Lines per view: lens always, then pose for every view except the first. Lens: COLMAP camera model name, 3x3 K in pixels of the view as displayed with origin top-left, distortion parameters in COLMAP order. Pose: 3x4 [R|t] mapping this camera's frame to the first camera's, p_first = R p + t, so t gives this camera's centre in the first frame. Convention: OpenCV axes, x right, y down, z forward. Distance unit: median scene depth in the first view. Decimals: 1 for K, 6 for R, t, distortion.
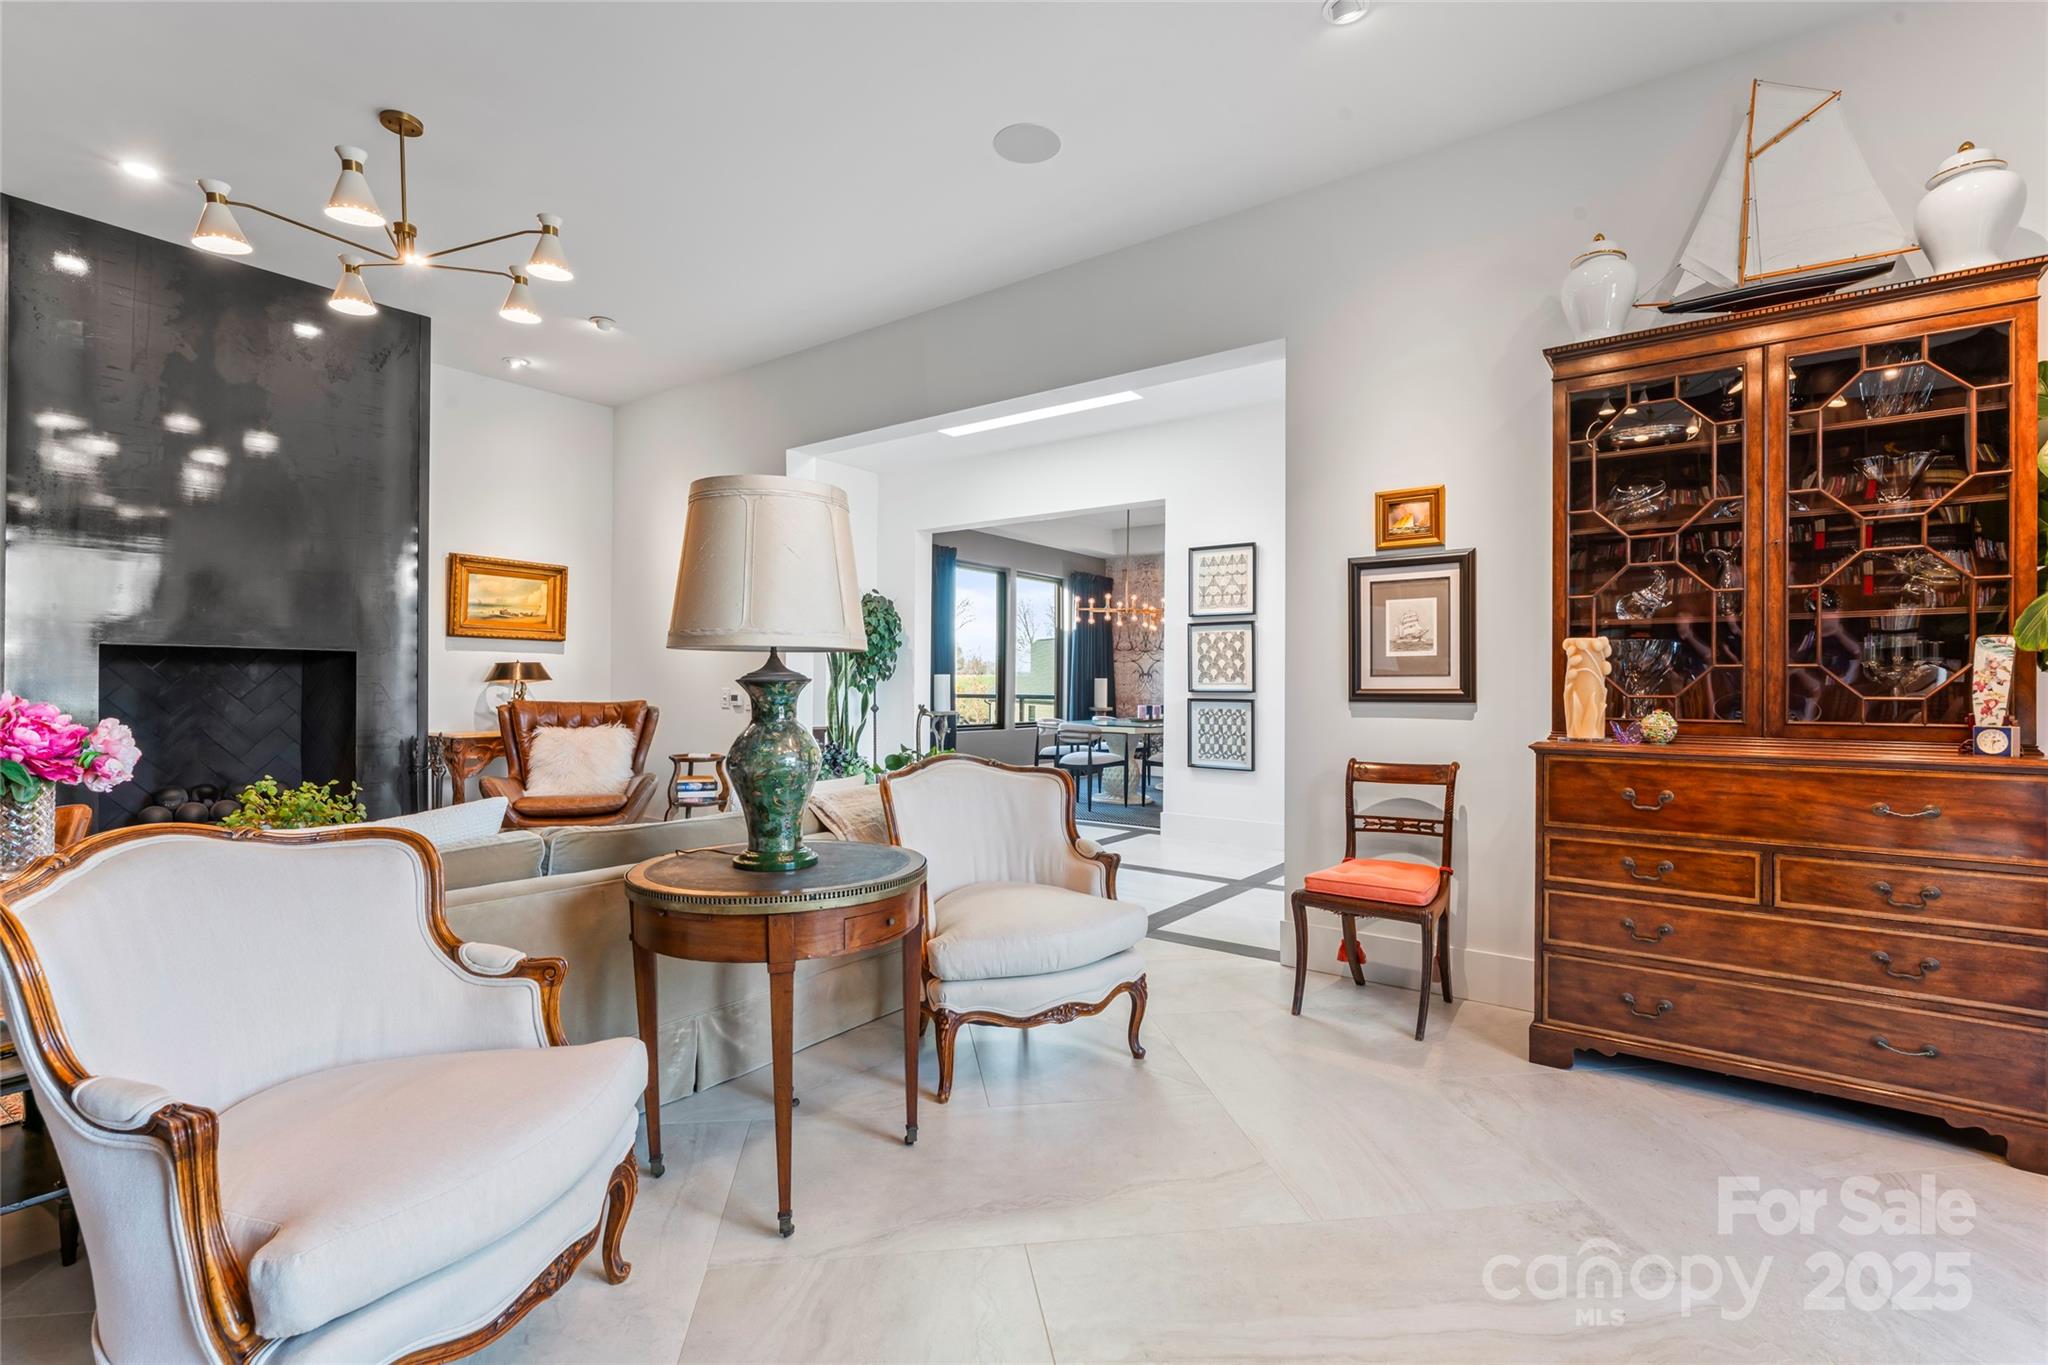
lens RADIAL K [[964.1, 0, 1013.9], [0, 964.1, 688.8], [0, 0, 1]] dist [0.001516, -0.000234]
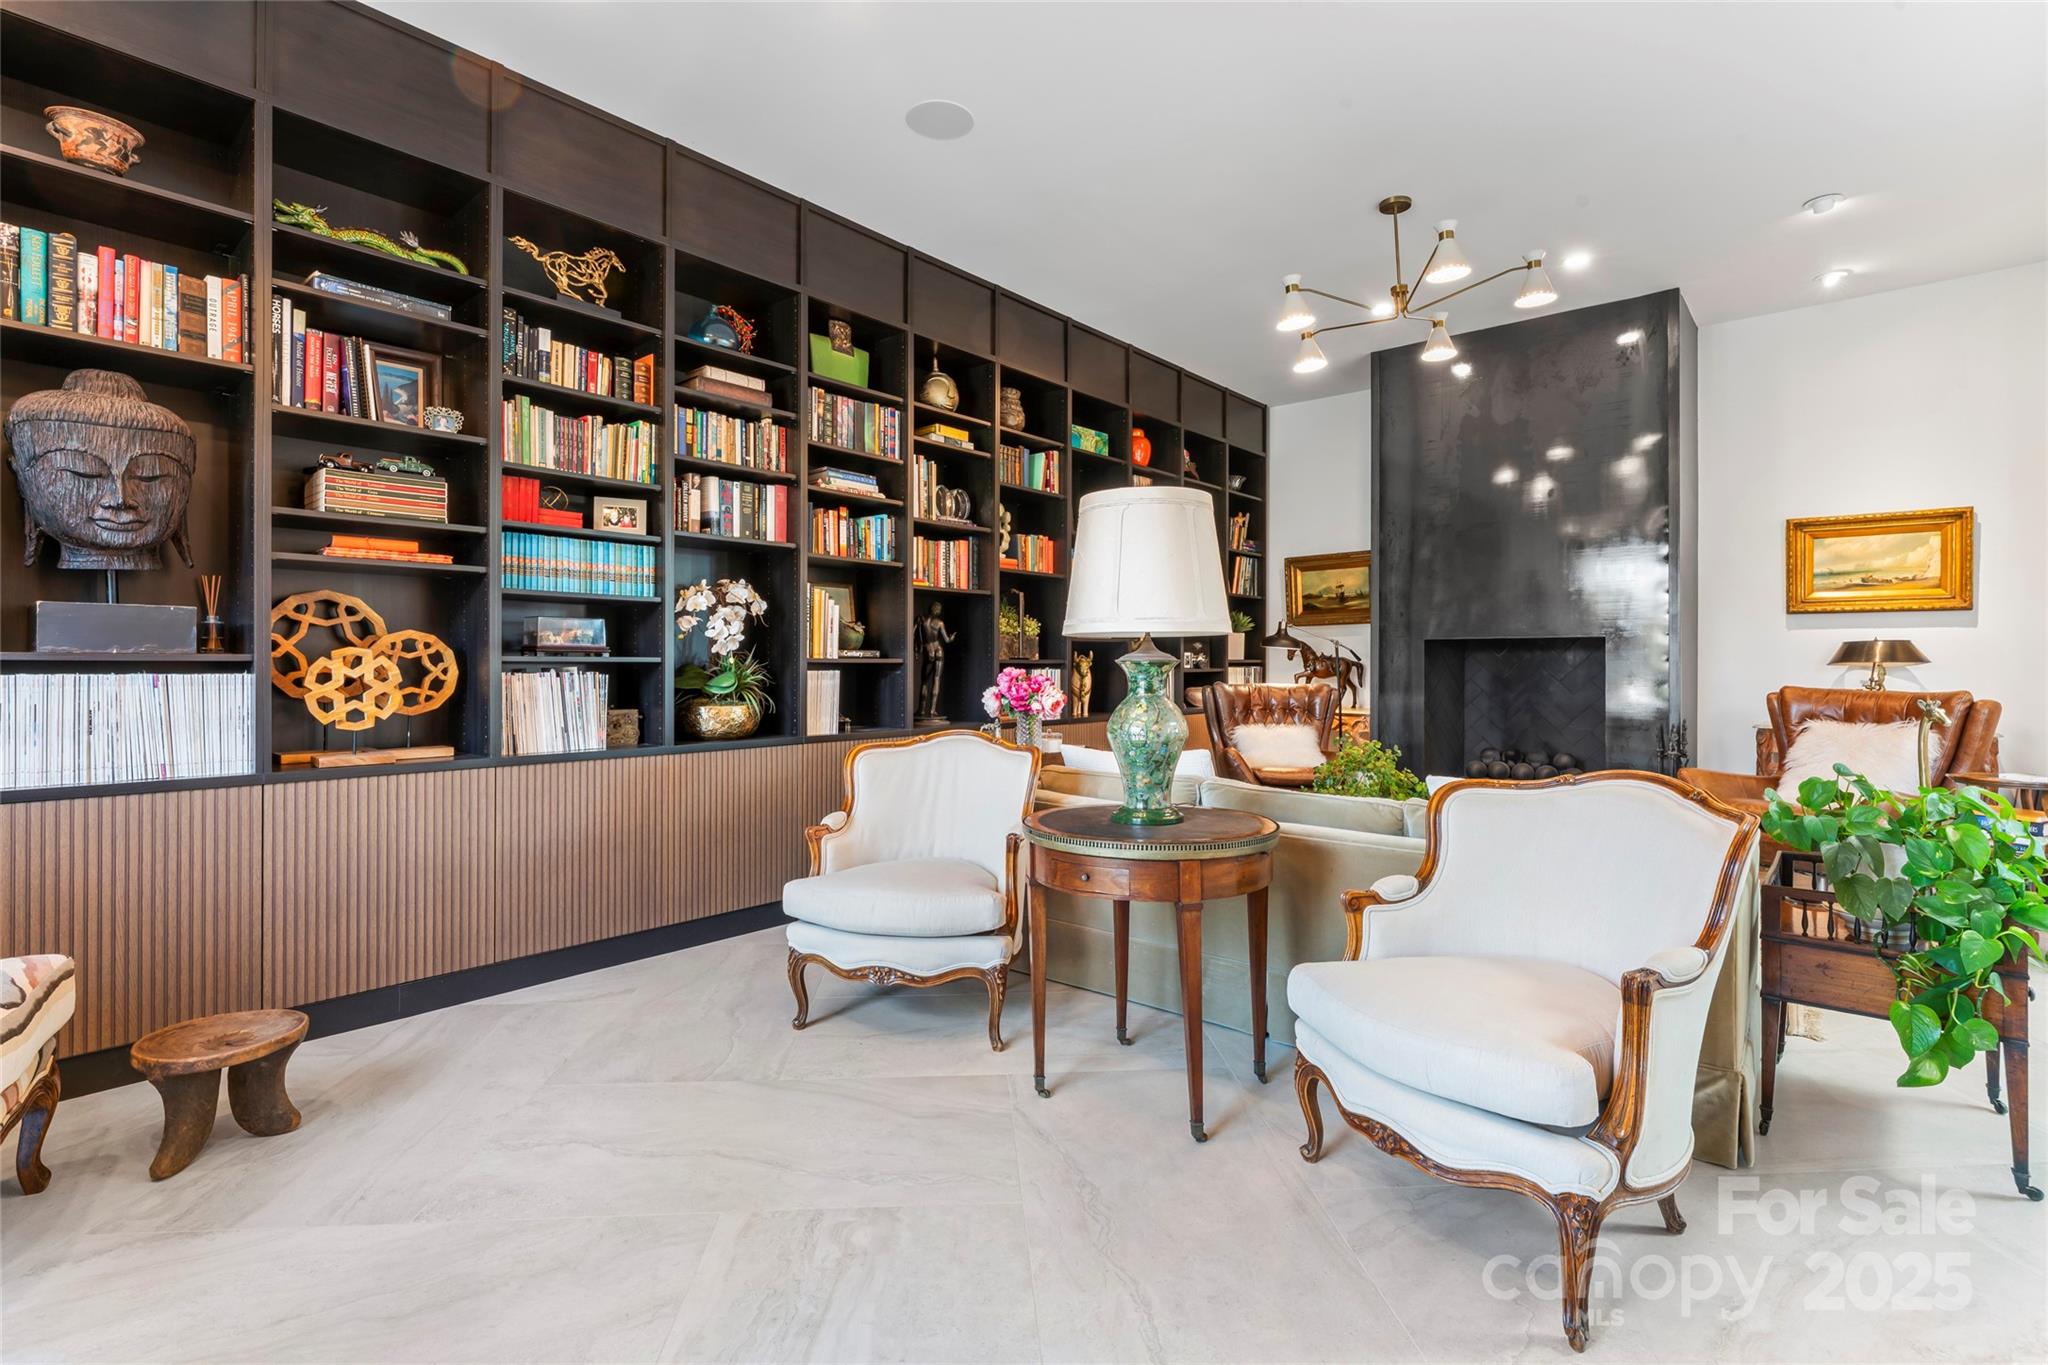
lens RADIAL K [[964.1, 0, 1023.4], [0, 964.1, 670.3], [0, 0, 1]] dist [0.001516, -0.000234]
pose [[-0.097462, -0.001704, -0.995238, 0.399288], [-0.006028, 0.999981, -0.001122, 0.002810], [0.995221, 0.005890, -0.097470, 0.422661]]
